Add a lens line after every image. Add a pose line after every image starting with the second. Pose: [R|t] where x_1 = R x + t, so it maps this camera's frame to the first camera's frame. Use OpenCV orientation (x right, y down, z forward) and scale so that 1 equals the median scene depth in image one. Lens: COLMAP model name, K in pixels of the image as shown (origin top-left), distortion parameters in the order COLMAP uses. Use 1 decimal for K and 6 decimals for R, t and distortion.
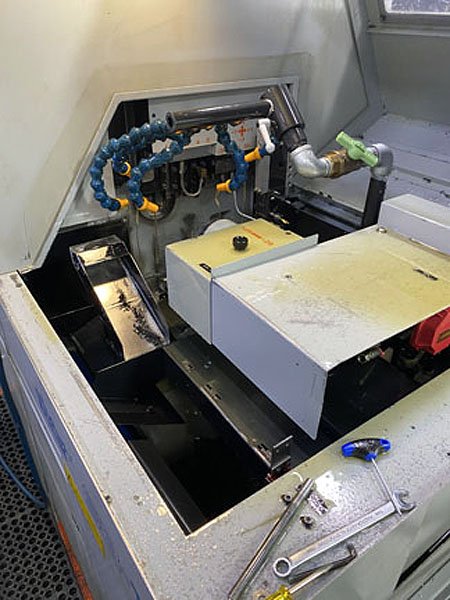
lens RADIAL K [[461.5, 0, 225.0], [0, 461.5, 300.0], [0, 0, 1]] dist [0.003402, 0.000458]
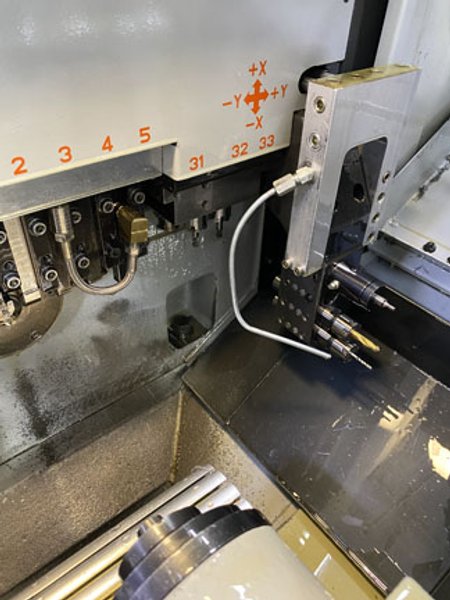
lens RADIAL K [[461.5, 0, 225.0], [0, 461.5, 300.0], [0, 0, 1]] dist [0.003402, 0.000458]
pose [[0.996111, -0.038085, 0.079451, -0.013552], [0.031121, 0.995712, 0.087113, -0.244550], [-0.082428, -0.084302, 0.993025, 0.646671]]
